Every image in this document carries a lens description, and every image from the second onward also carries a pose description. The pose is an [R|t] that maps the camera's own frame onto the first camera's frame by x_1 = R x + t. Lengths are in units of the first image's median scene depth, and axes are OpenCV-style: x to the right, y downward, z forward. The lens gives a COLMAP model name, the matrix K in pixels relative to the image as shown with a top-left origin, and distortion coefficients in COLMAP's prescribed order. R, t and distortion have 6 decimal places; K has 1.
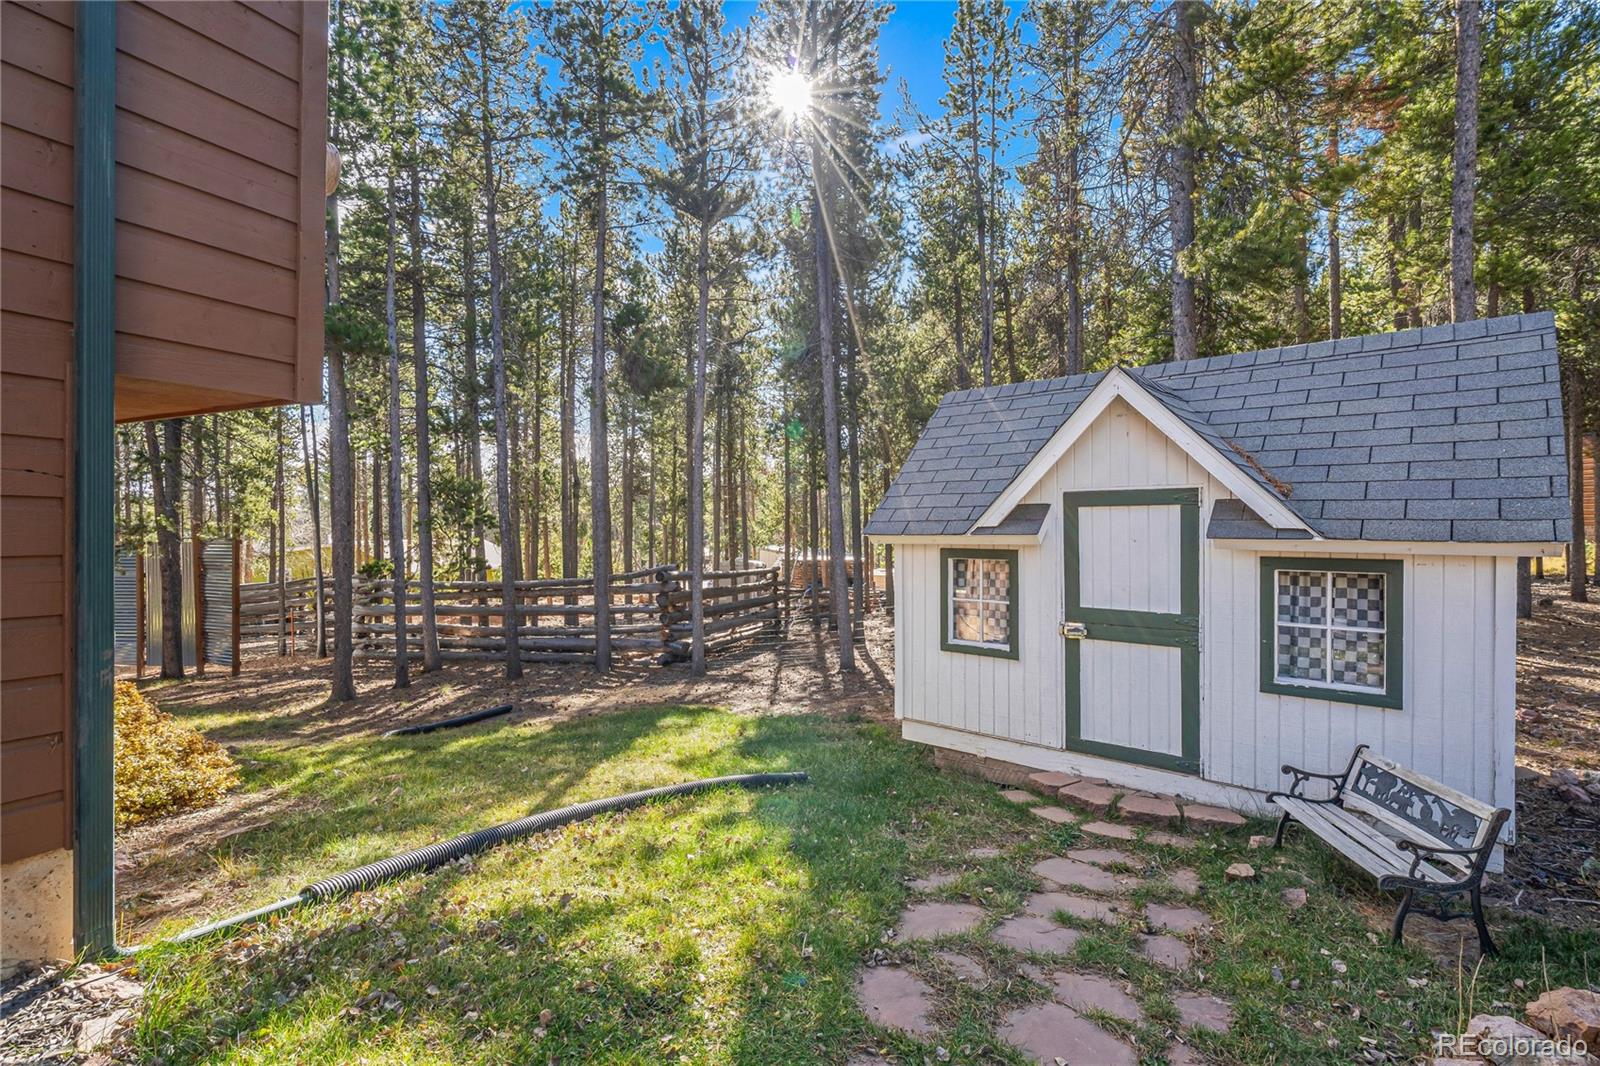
lens RADIAL K [[721.3, 0, 800.0], [0, 721.3, 533.0], [0, 0, 1]] dist [-0.000867, -0.000037]
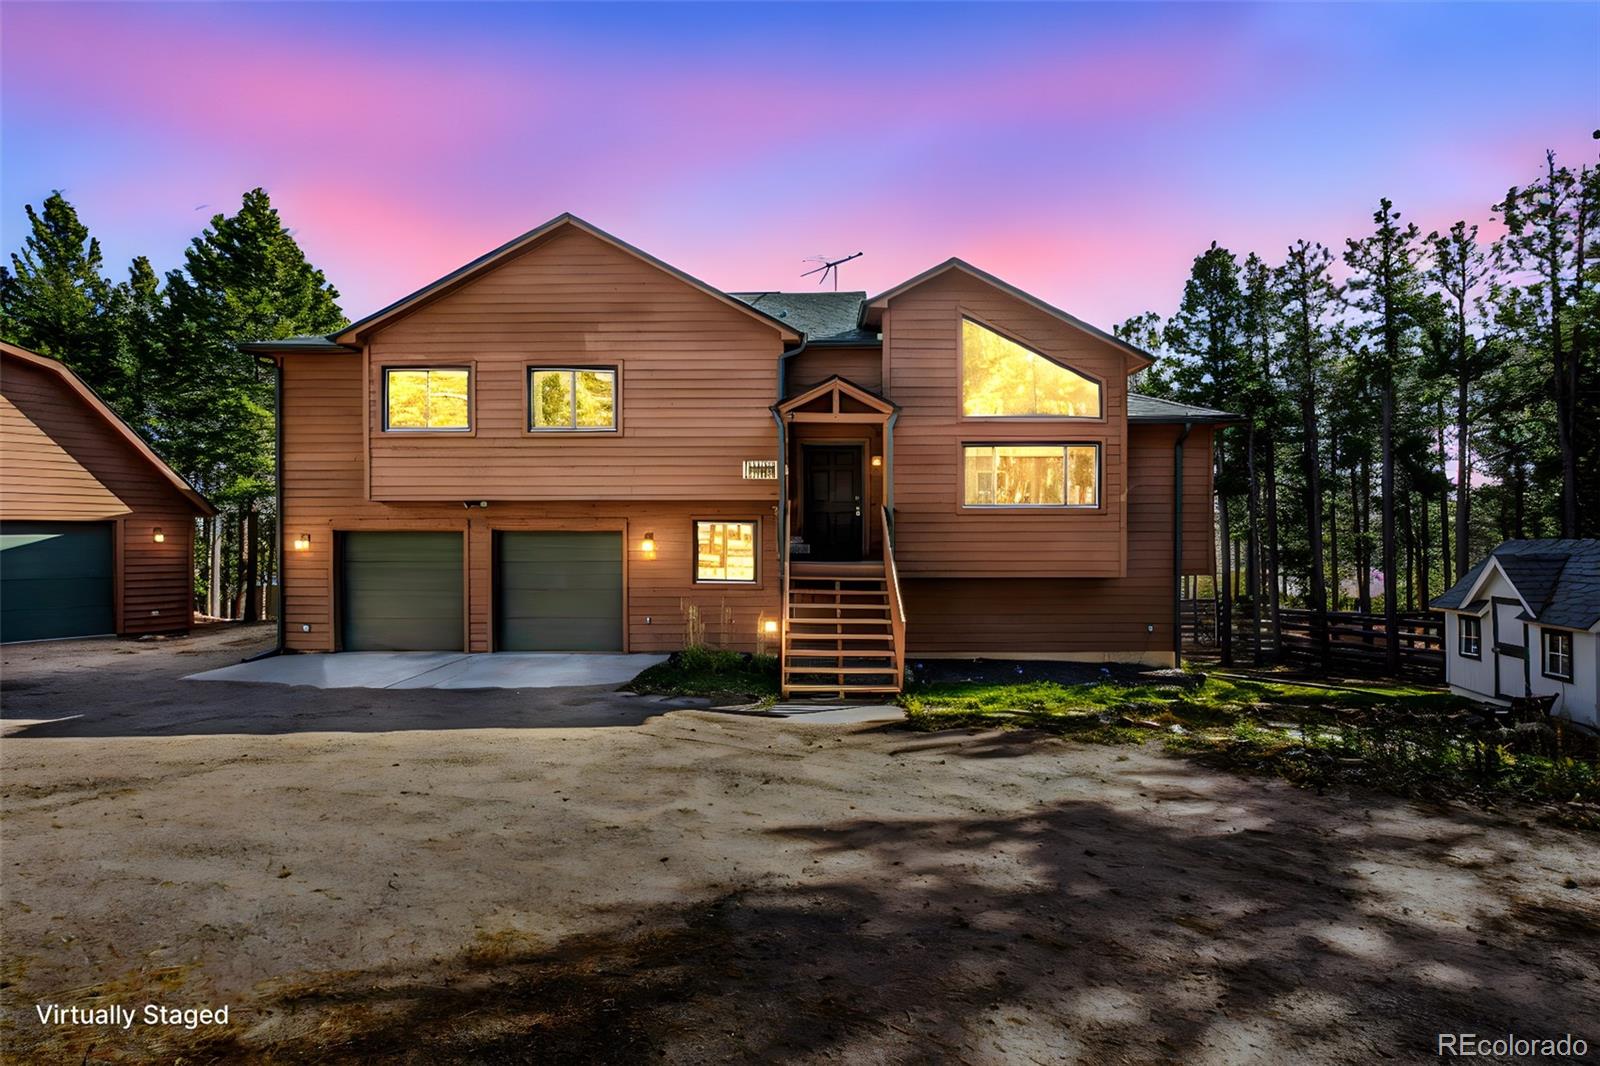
lens RADIAL K [[745.4, 0, 800.0], [0, 745.4, 533.0], [0, 0, 1]] dist [0.000403, 0.000231]
pose [[0.456628, -0.009403, -0.889608, 1.535447], [-0.007835, 0.999863, -0.014590, -0.214572], [0.889623, 0.013632, 0.456492, -2.308375]]
